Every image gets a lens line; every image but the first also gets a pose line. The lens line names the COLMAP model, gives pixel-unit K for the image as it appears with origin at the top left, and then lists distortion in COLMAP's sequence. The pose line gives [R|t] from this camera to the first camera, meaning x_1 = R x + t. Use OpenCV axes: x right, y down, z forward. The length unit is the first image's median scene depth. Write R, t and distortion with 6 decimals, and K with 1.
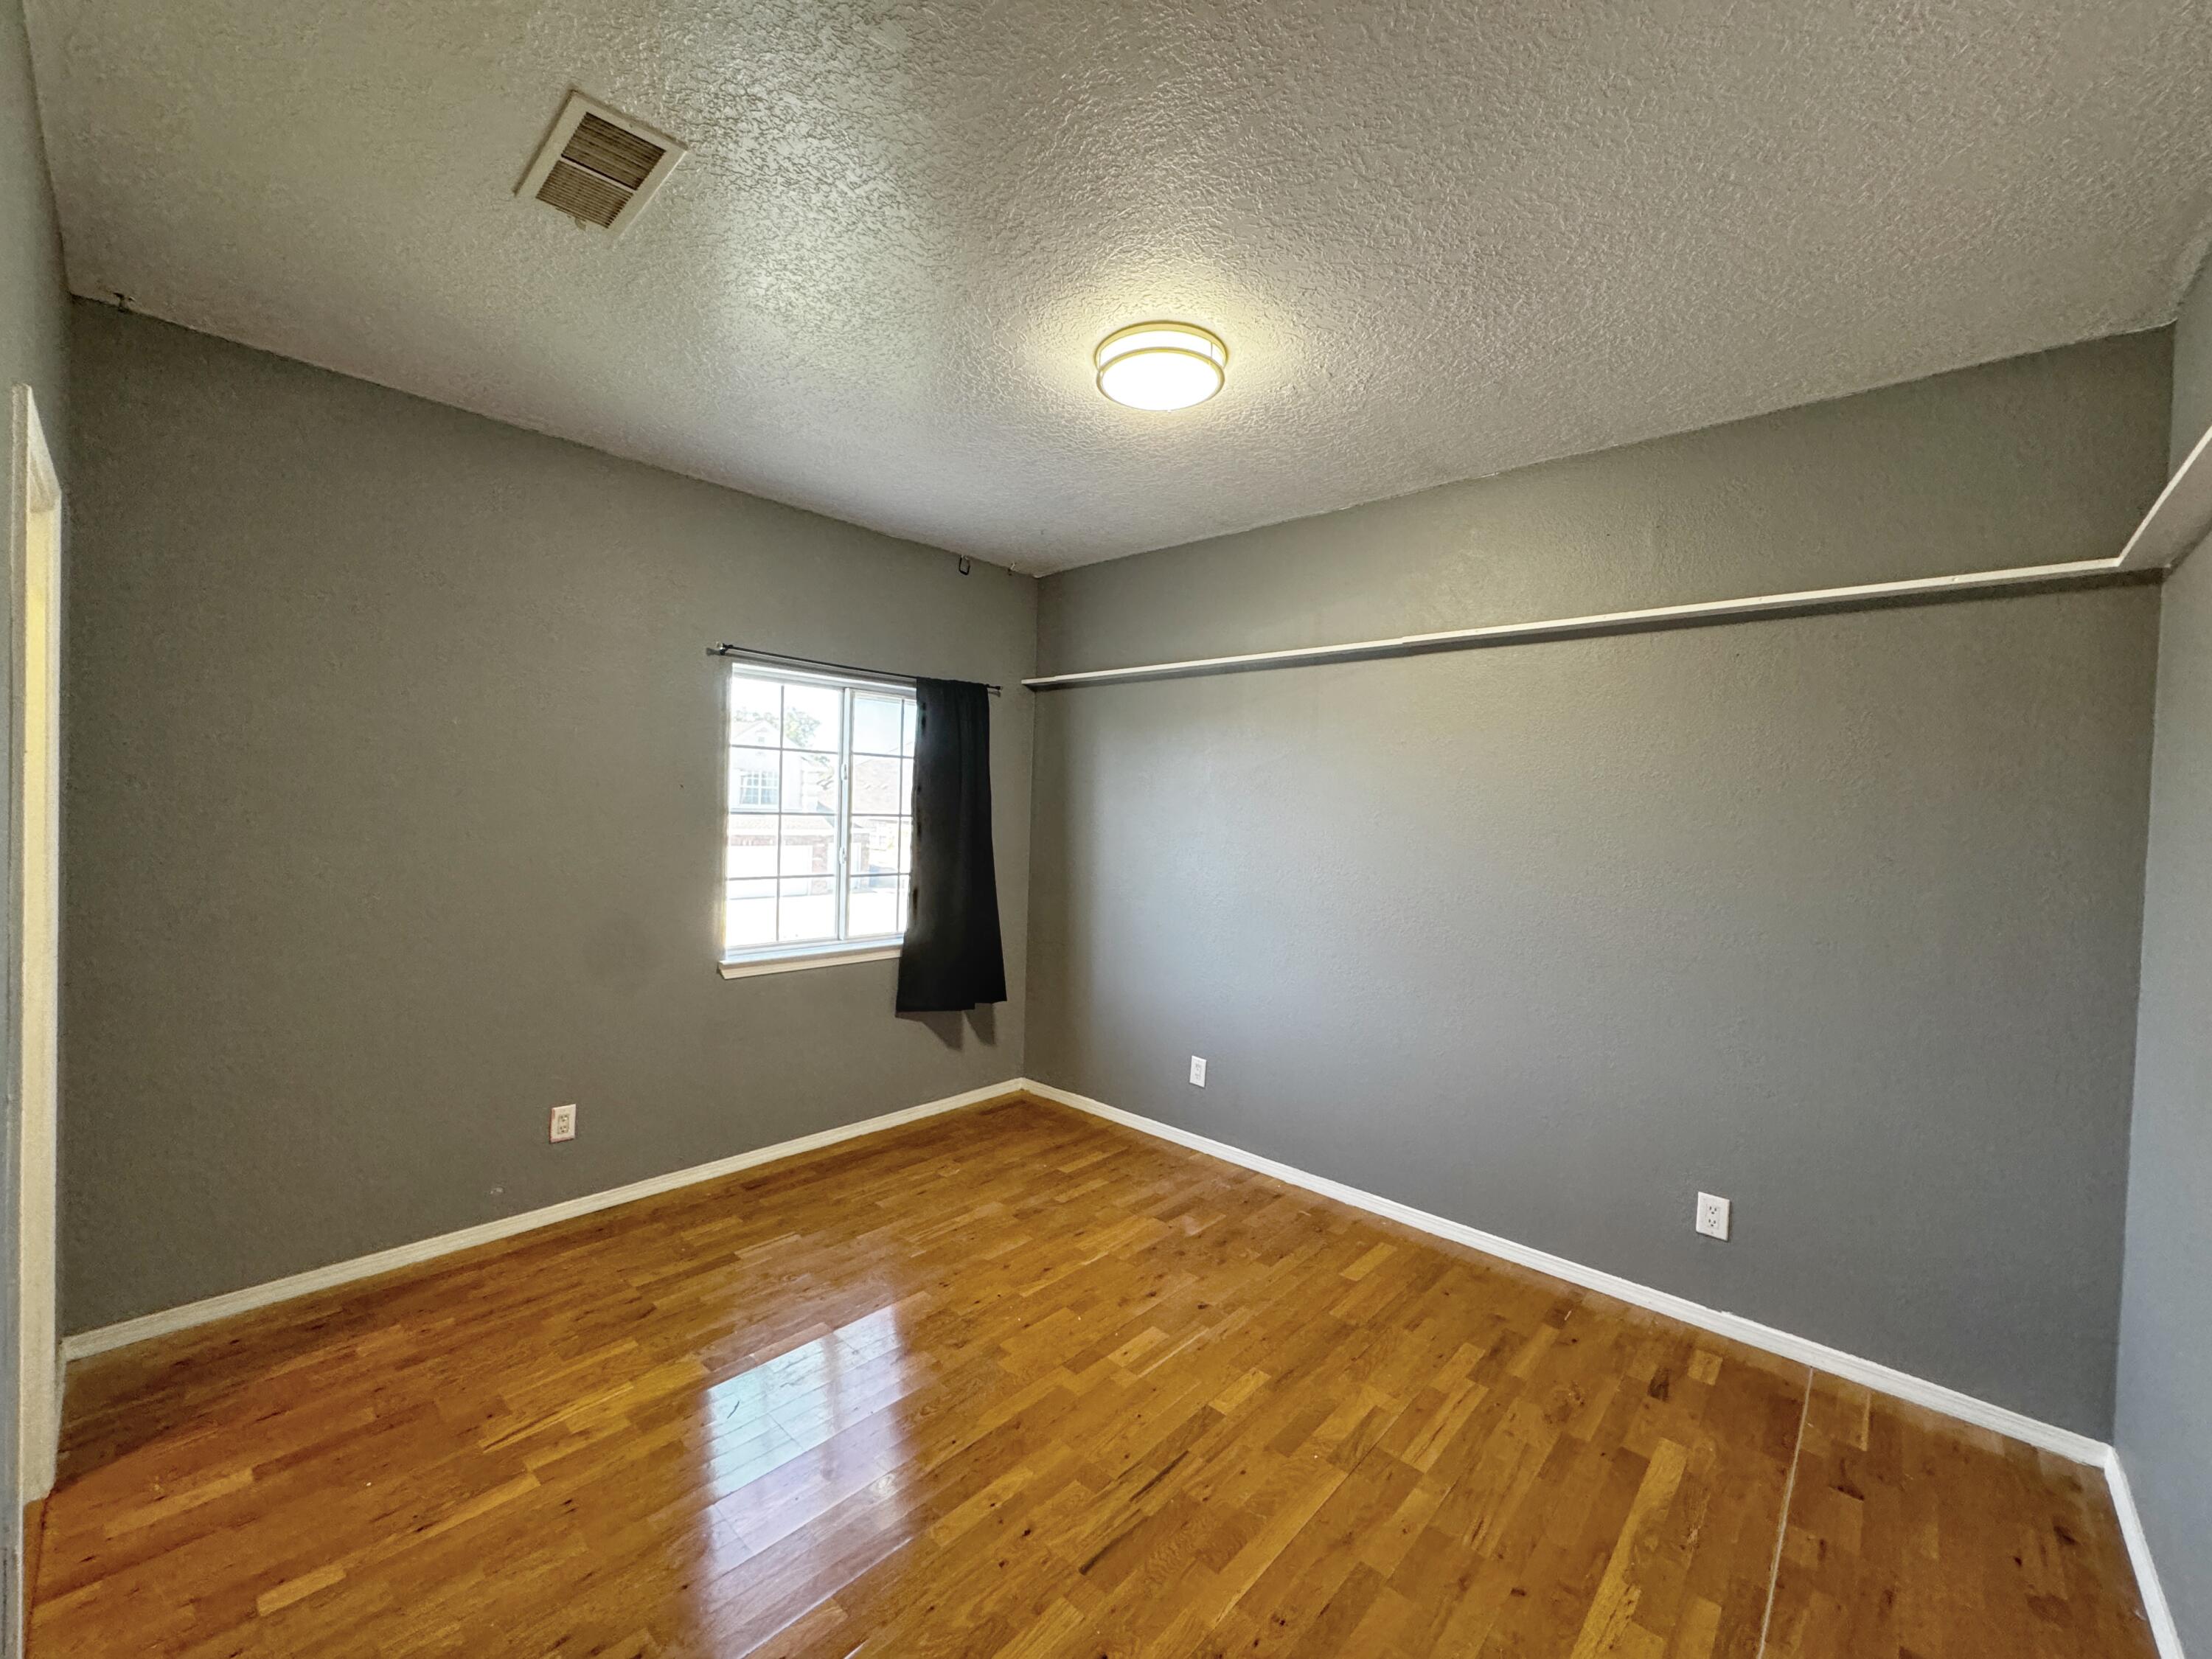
lens RADIAL K [[880.5, 0, 1108.4], [0, 880.5, 823.9], [0, 0, 1]] dist [-0.000624, -0.000355]
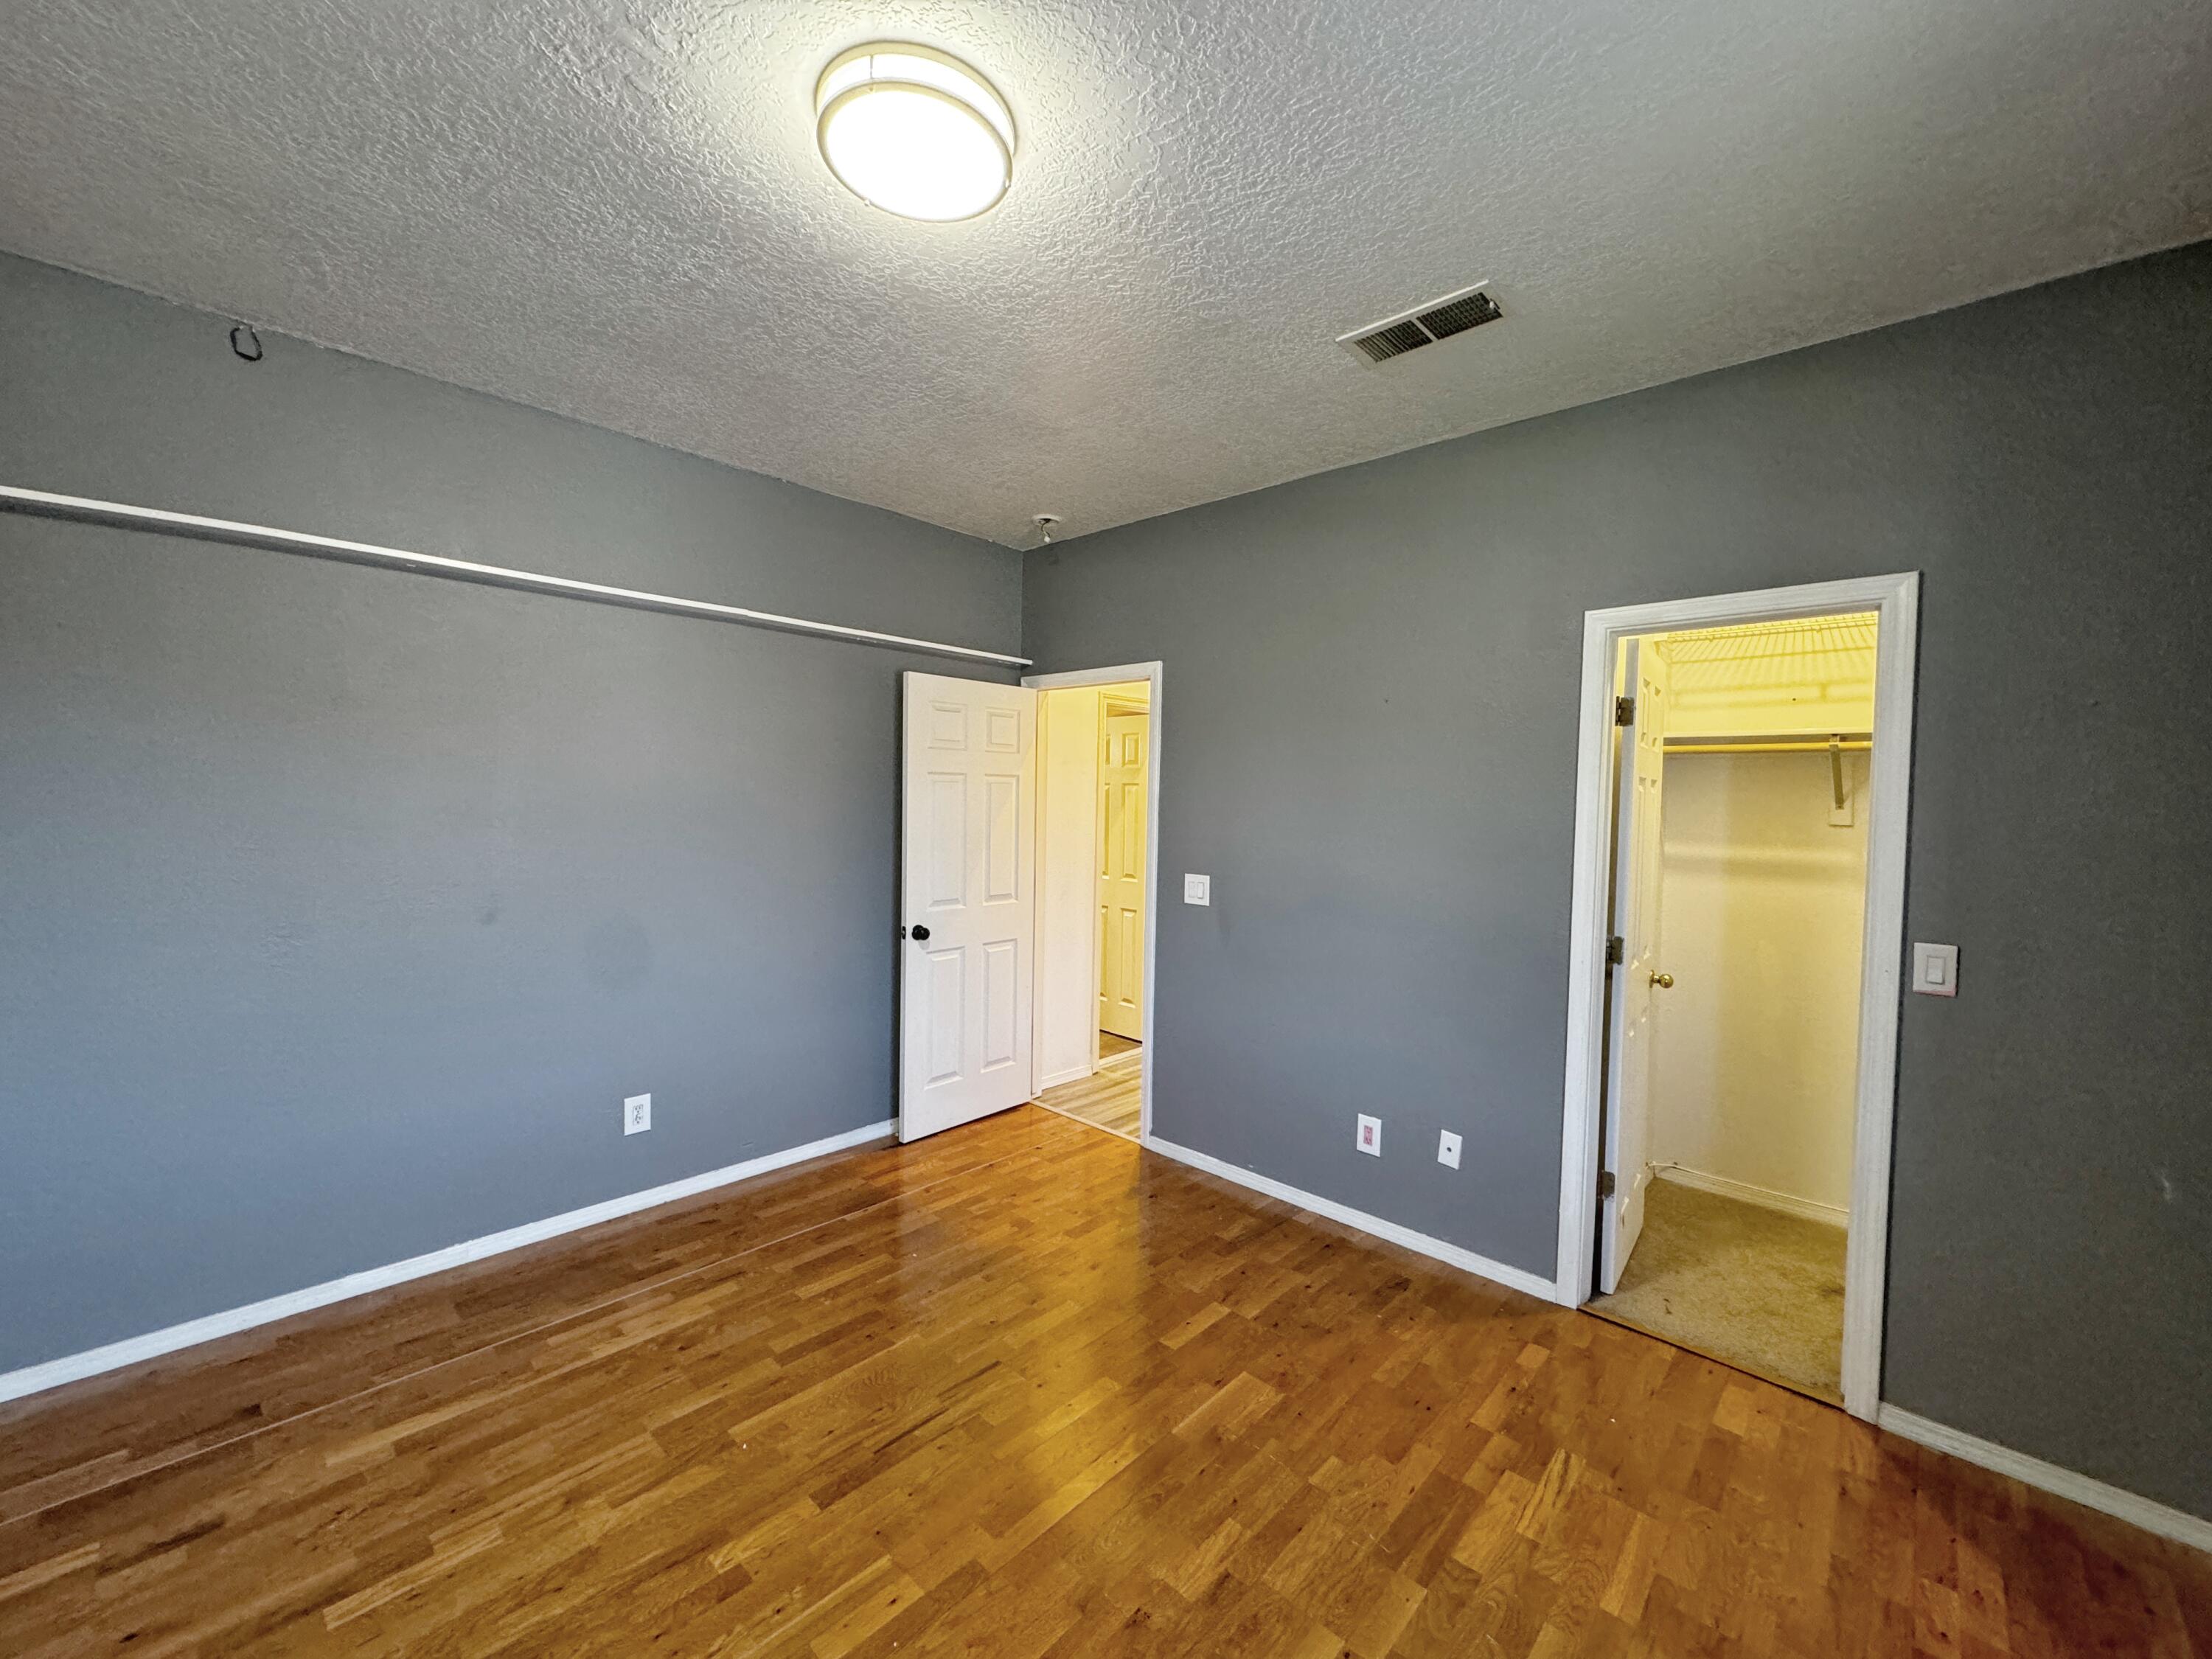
lens RADIAL K [[880.5, 0, 1108.0], [0, 880.5, 827.8], [0, 0, 1]] dist [-0.000624, -0.000355]
pose [[-0.998521, -0.053180, 0.011304, -0.144719], [-0.052397, 0.996767, 0.060903, -0.048152], [-0.014506, 0.060221, -0.998080, 1.967757]]
